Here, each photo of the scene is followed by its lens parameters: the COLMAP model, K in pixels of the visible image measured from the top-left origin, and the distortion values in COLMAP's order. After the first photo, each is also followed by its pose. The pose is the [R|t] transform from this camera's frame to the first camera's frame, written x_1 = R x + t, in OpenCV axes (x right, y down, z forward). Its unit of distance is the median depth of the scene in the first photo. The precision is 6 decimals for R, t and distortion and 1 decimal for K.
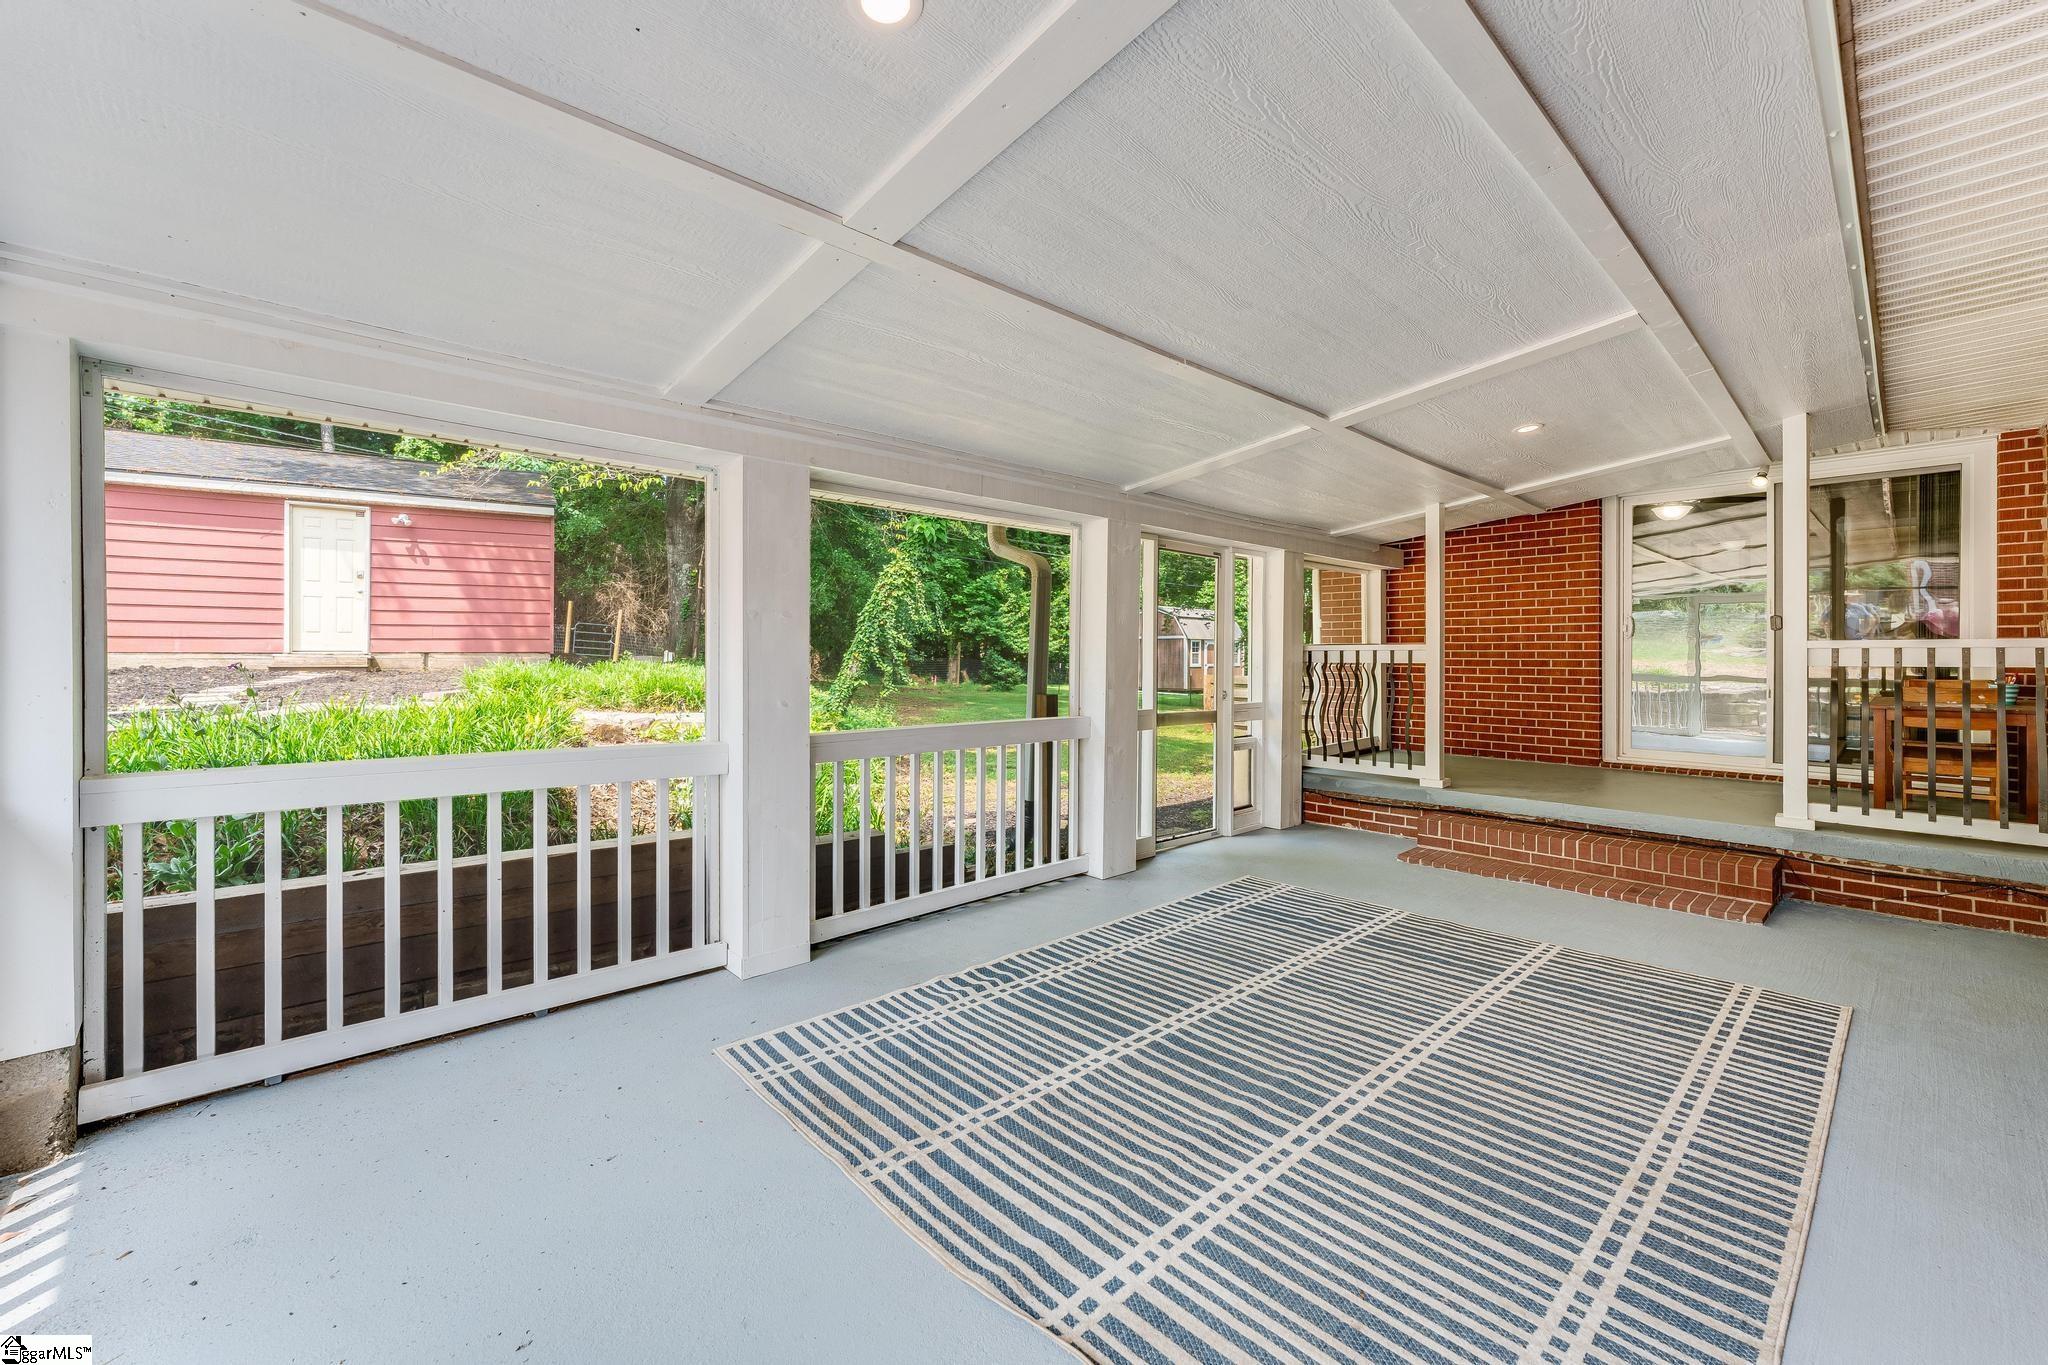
lens RADIAL K [[827.0, 0, 1021.5], [0, 827.0, 665.0], [0, 0, 1]] dist [-0.000239, -0.001095]
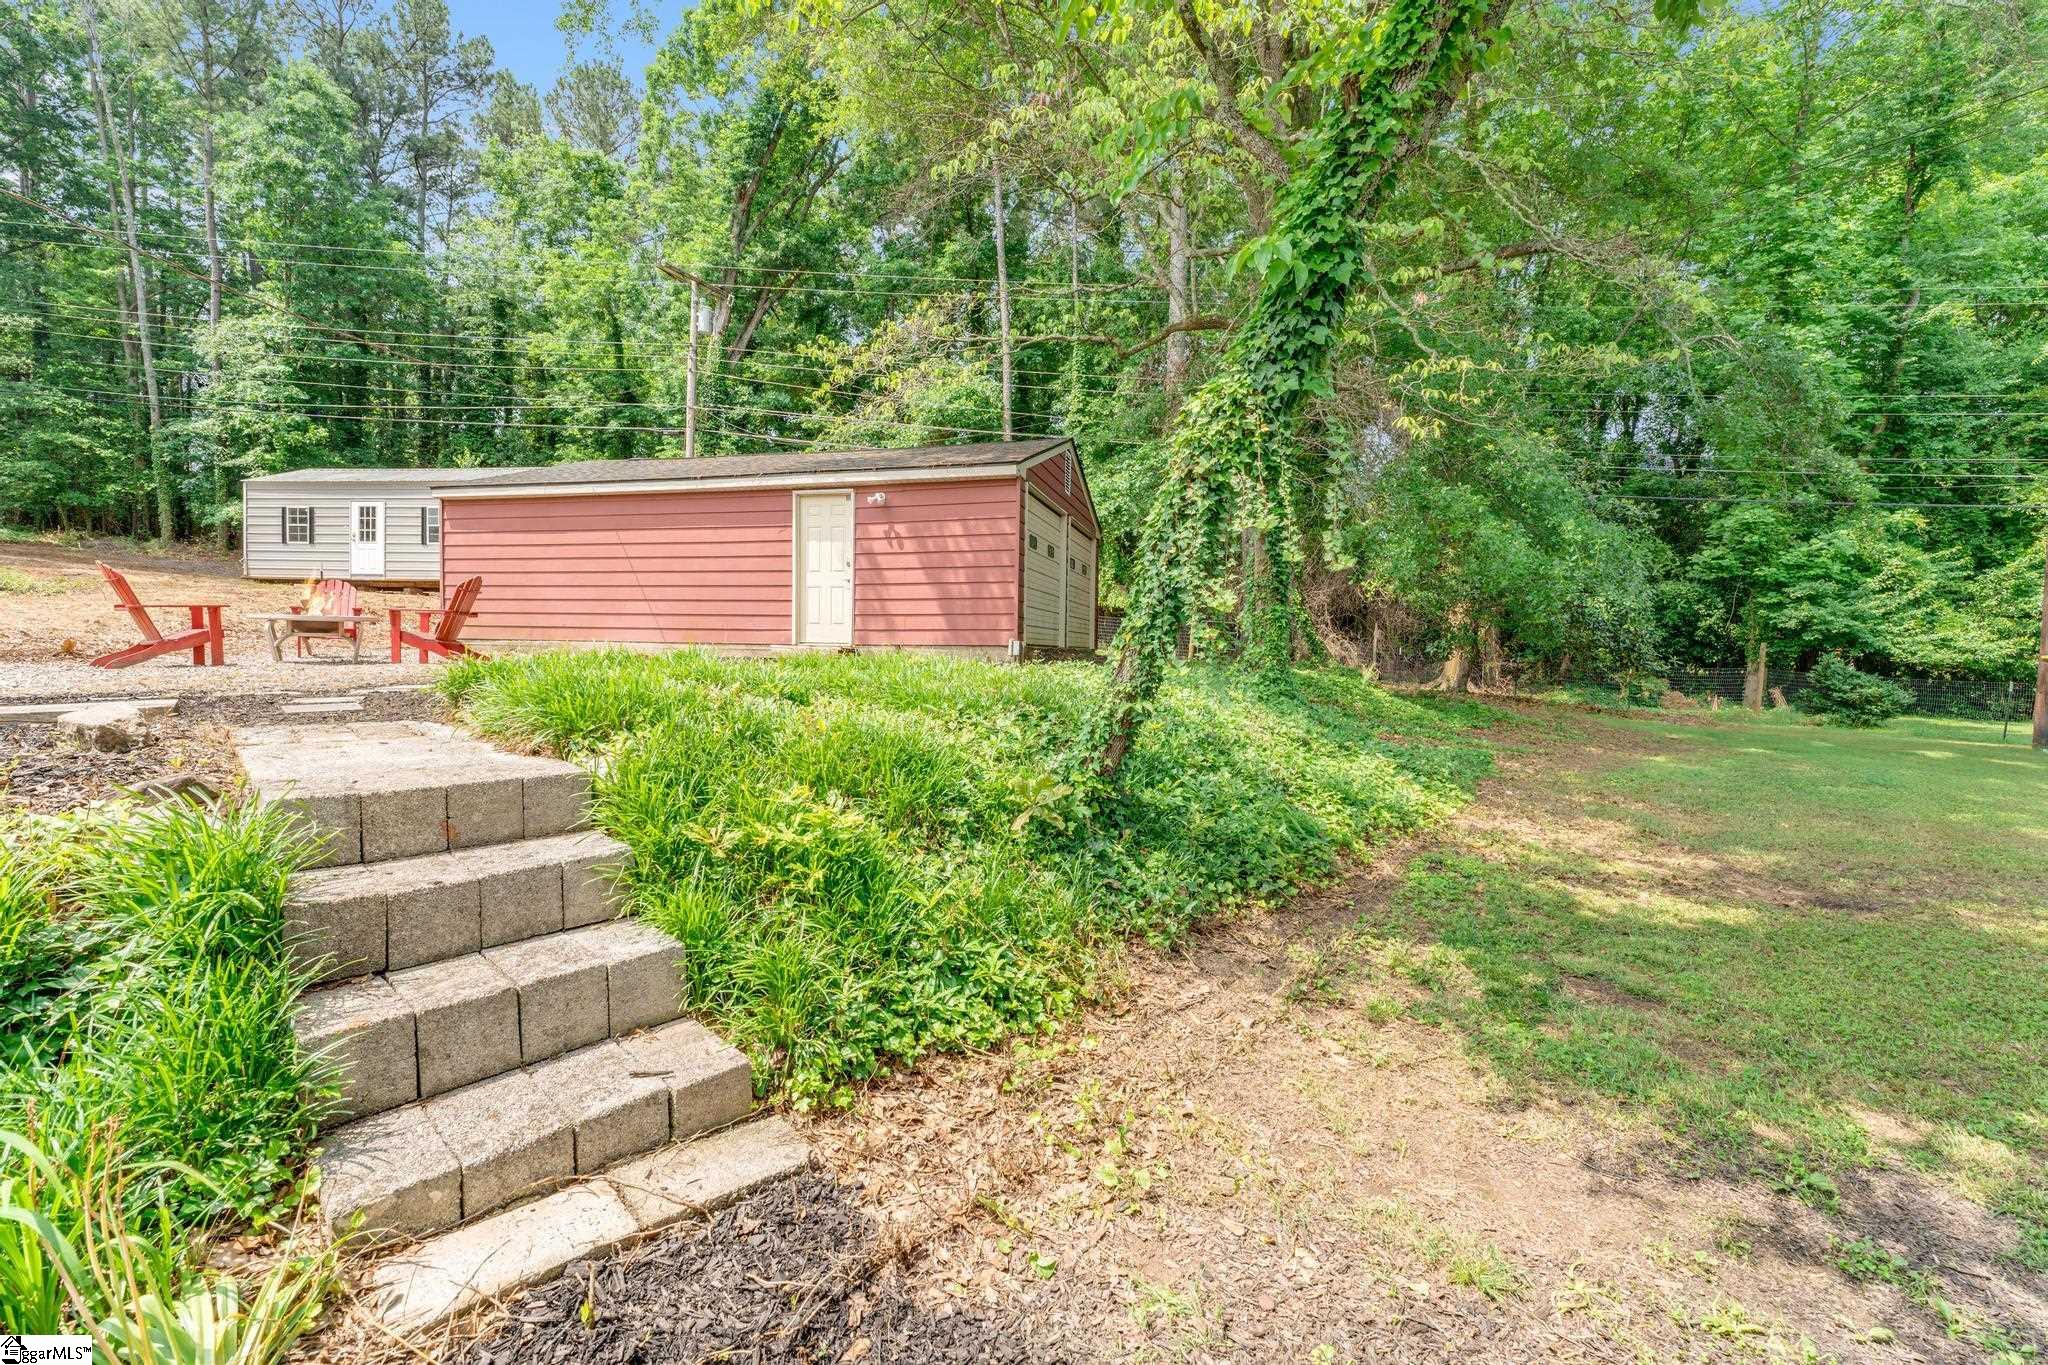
lens RADIAL K [[827.0, 0, 1037.4], [0, 827.0, 686.1], [0, 0, 1]] dist [-0.000239, -0.001095]
pose [[0.670427, 0.035978, -0.741103, 0.030489], [-0.023535, 0.999352, 0.027225, 0.001095], [0.741602, -0.000811, 0.670839, 0.285880]]
